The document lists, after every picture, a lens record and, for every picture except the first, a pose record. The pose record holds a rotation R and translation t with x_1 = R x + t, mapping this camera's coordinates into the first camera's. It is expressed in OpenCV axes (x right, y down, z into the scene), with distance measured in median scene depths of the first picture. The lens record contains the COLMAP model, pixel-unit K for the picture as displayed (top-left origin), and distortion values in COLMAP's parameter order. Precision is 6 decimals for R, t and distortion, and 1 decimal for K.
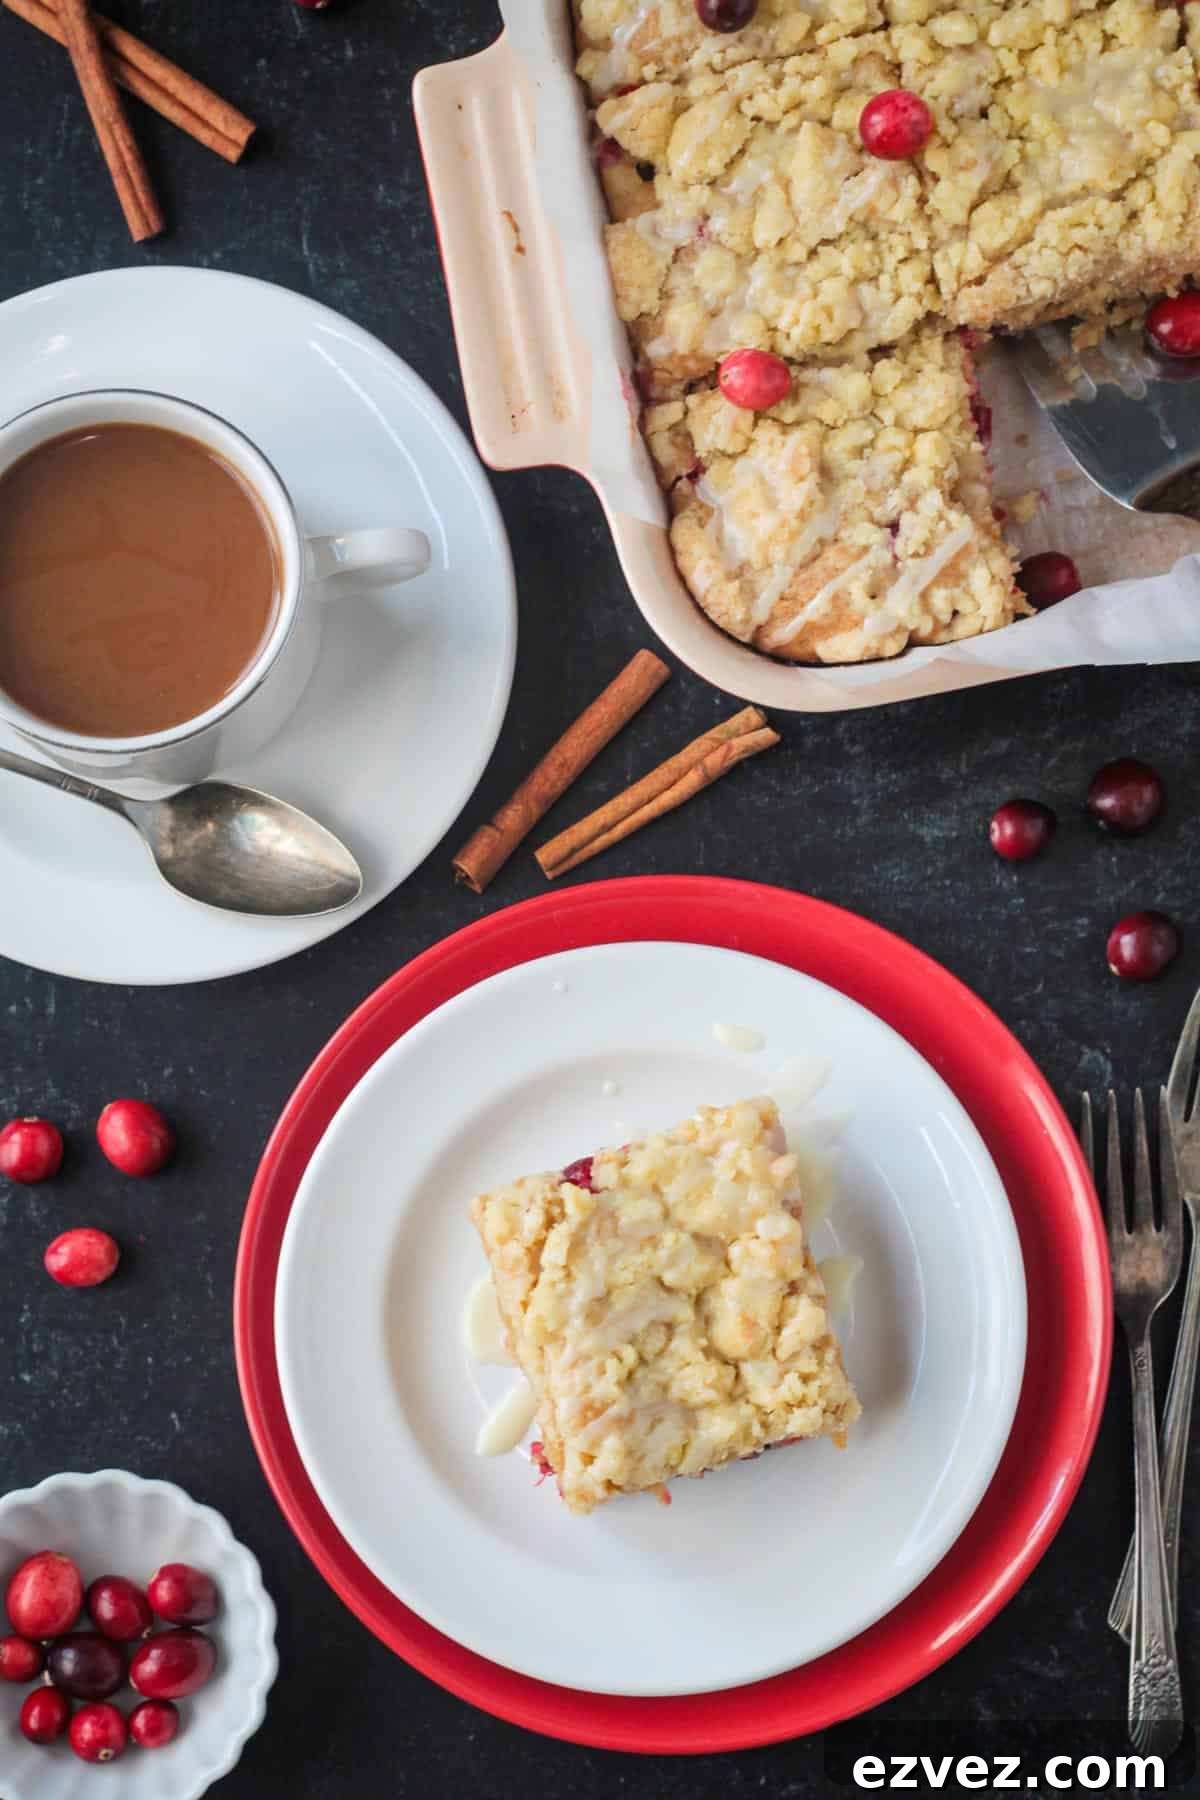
lens RADIAL K [[4486.1, 0, 600.0], [0, 4486.1, 900.0], [0, 0, 1]] dist [-0.079432, -0.177860]
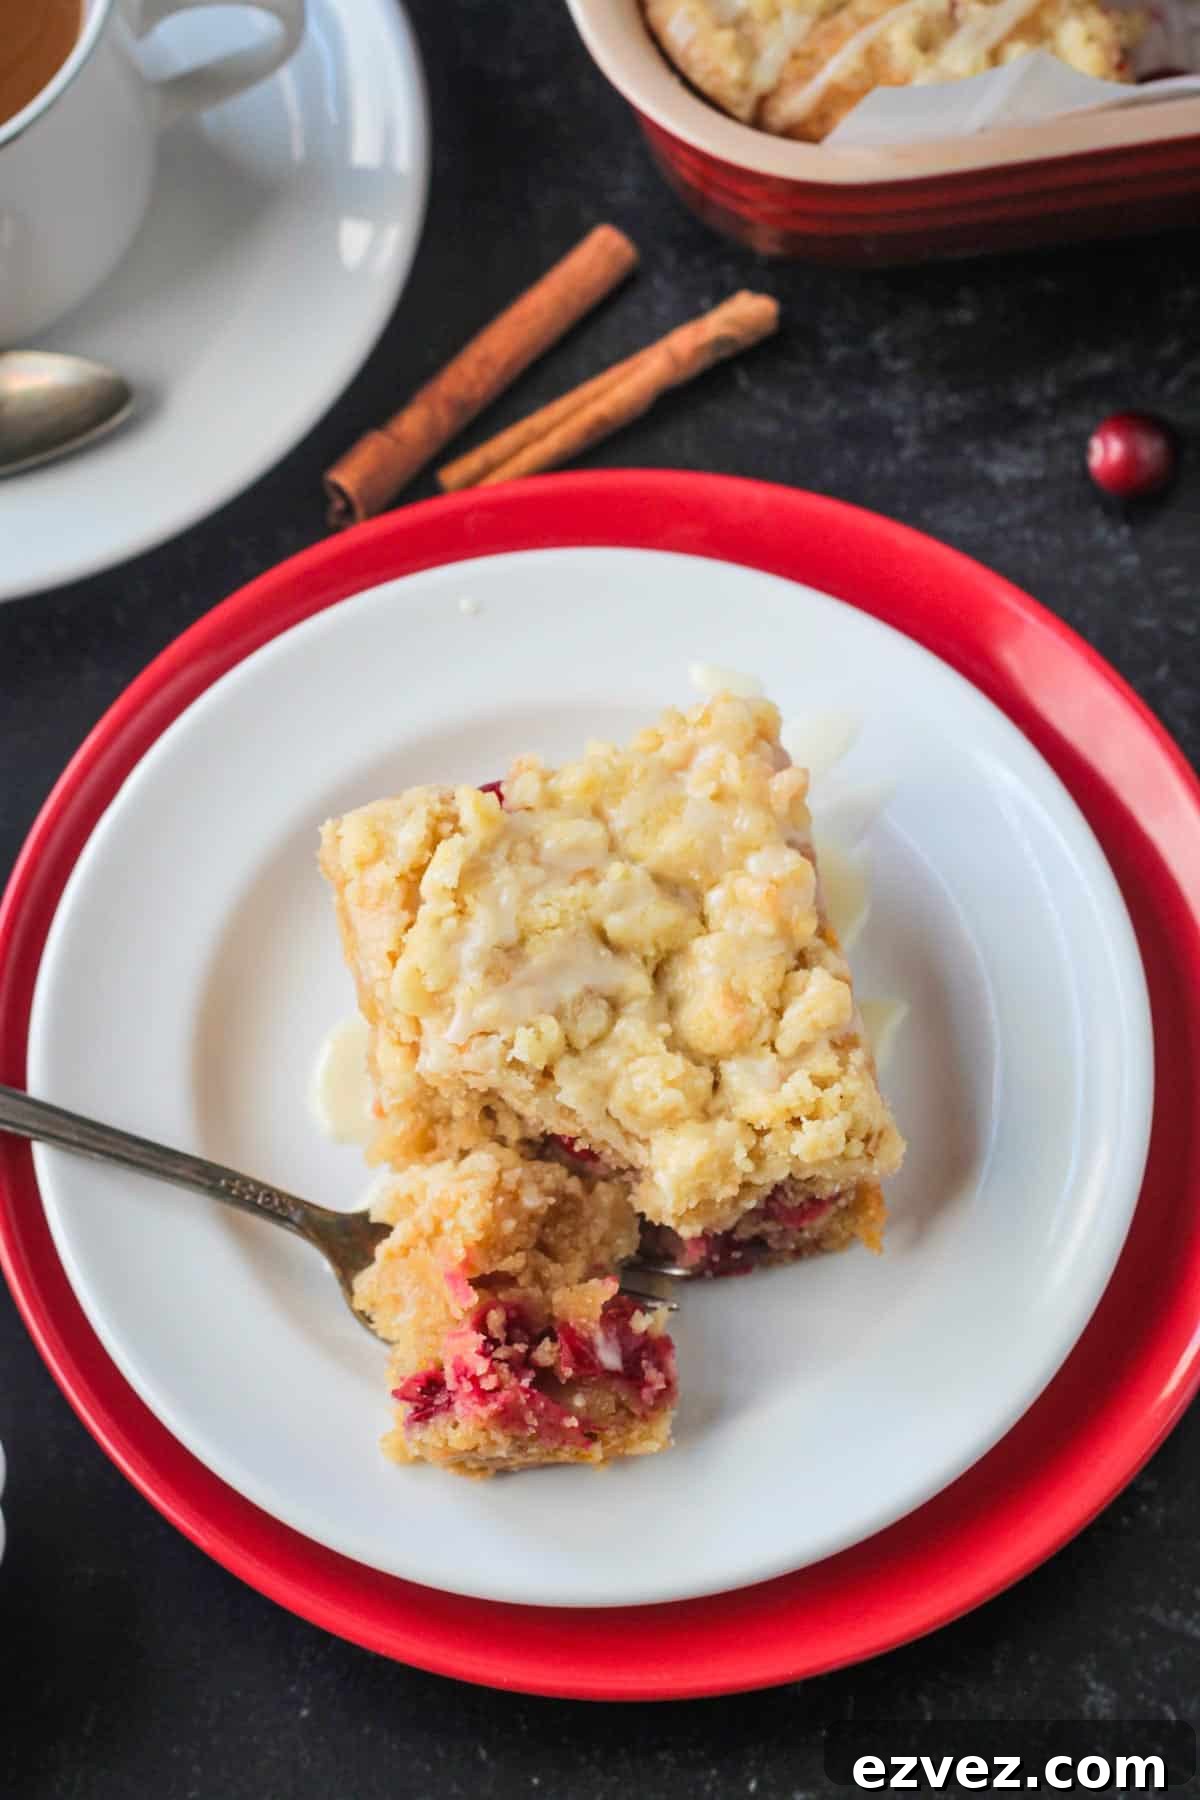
lens RADIAL K [[4486.1, 0, 600.0], [0, 4486.1, 900.0], [0, 0, 1]] dist [-0.079432, -0.177860]
pose [[0.999769, 0.014751, -0.015652, 0.023532], [-0.018230, 0.967365, -0.252729, 0.246798], [0.011413, 0.252956, 0.967410, 0.356992]]
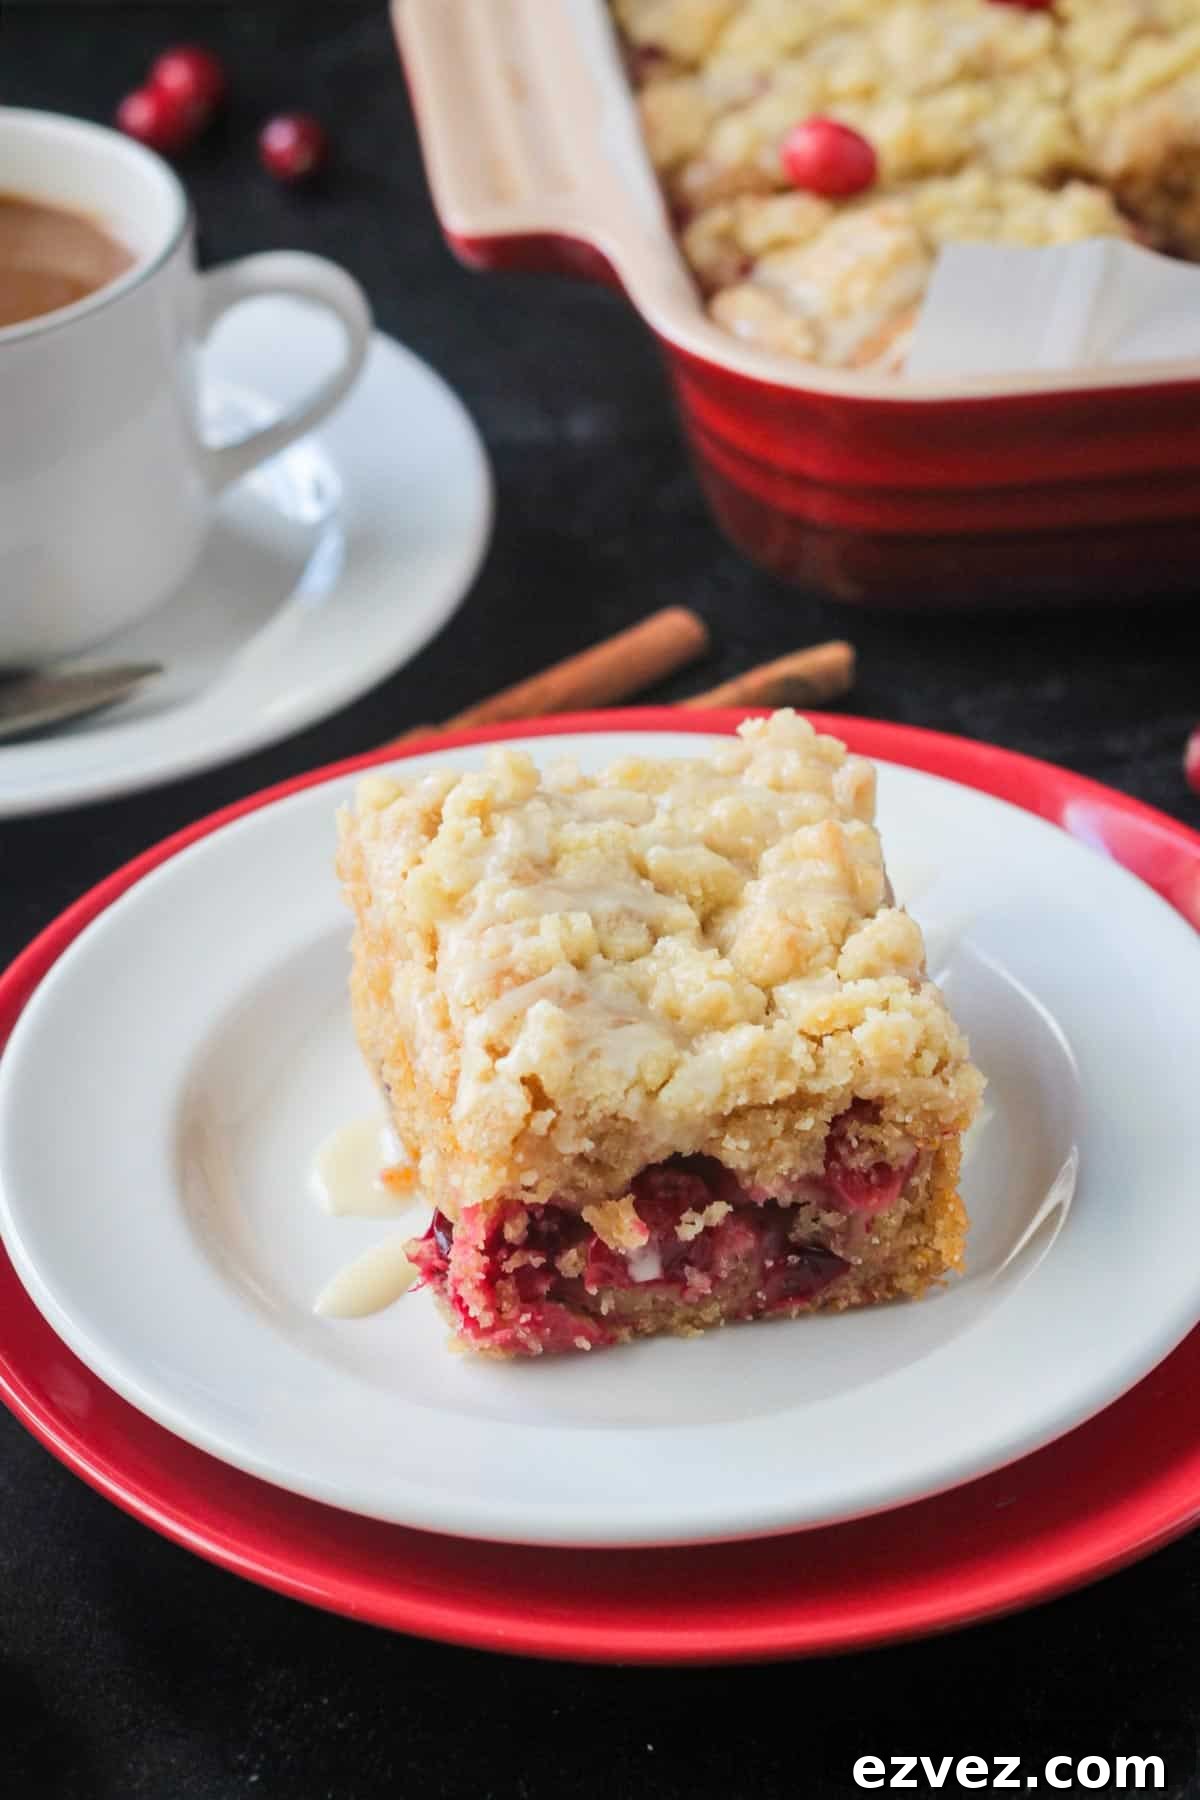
lens RADIAL K [[4486.1, 0, 600.0], [0, 4486.1, 900.0], [0, 0, 1]] dist [-0.079432, -0.177860]
pose [[0.998631, 0.017928, -0.049142, 0.037023], [-0.048070, 0.684987, -0.726968, 0.517268], [0.020629, 0.728335, 0.684911, 0.594431]]
